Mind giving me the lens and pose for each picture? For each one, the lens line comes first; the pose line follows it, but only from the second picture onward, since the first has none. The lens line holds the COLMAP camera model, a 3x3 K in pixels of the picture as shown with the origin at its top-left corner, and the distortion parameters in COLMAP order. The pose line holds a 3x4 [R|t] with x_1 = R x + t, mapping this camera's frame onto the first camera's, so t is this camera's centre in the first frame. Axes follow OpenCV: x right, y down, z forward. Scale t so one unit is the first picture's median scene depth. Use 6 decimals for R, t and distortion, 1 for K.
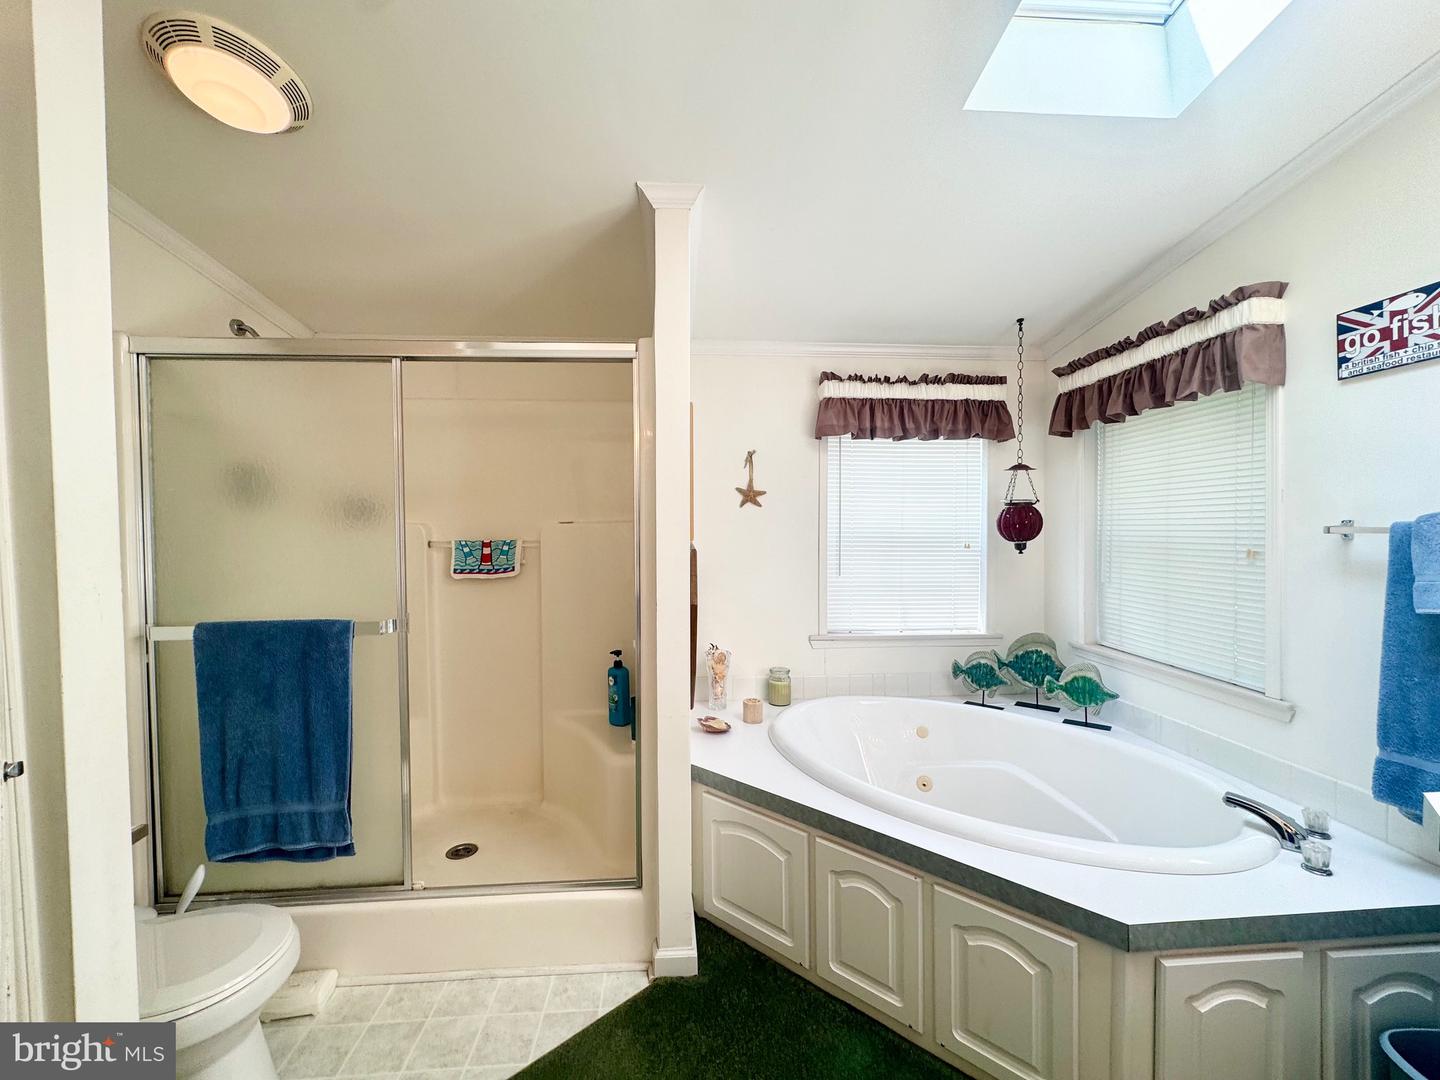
lens RADIAL K [[577.1, 0, 723.1], [0, 577.1, 539.1], [0, 0, 1]] dist [-0.001753, 0.000745]
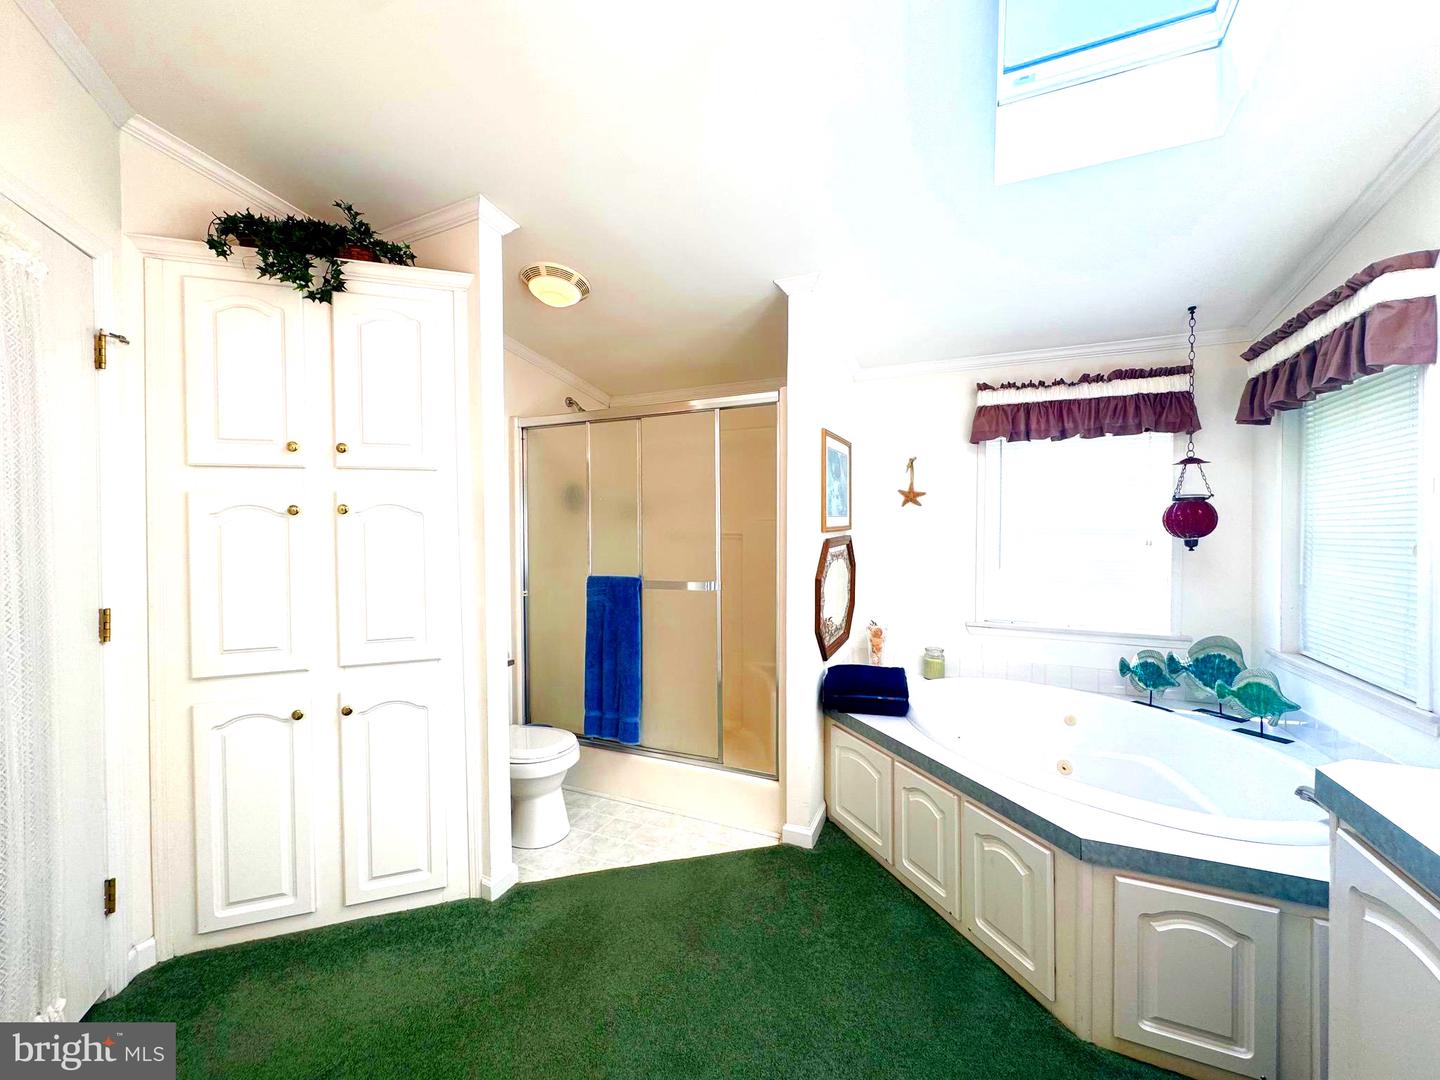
lens RADIAL K [[577.1, 0, 723.9], [0, 577.1, 539.2], [0, 0, 1]] dist [-0.001753, 0.000745]
pose [[0.884581, 0.012148, -0.466229, 0.279242], [-0.013682, 0.999906, 0.000094, 0.016953], [0.466187, 0.006296, 0.884664, -0.216952]]
